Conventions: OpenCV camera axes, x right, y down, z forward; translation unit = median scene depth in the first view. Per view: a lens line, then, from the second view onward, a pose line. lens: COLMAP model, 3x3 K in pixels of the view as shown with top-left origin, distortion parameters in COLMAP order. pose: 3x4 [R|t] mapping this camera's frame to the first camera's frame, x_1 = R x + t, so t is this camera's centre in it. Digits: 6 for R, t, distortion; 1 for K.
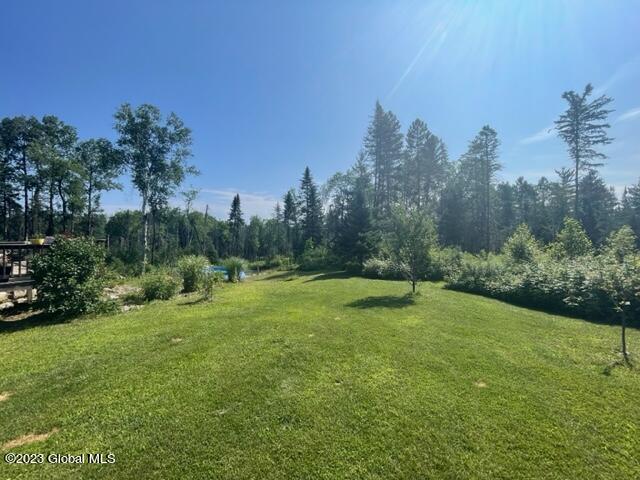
lens RADIAL K [[255.9, 0, 317.3], [0, 255.9, 238.0], [0, 0, 1]] dist [0.004682, 0.000993]
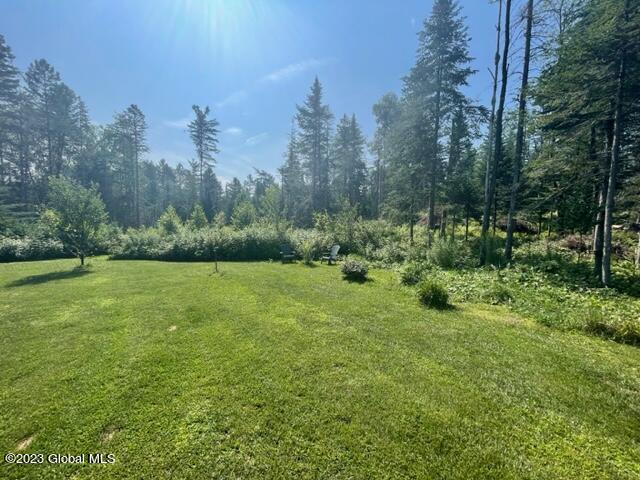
lens RADIAL K [[255.9, 0, 317.9], [0, 255.9, 237.6], [0, 0, 1]] dist [0.004682, 0.000993]
pose [[0.349024, -0.057048, 0.935376, -0.087234], [-0.032250, 0.996823, 0.072829, -0.004090], [-0.936559, -0.055585, 0.346076, -0.088816]]
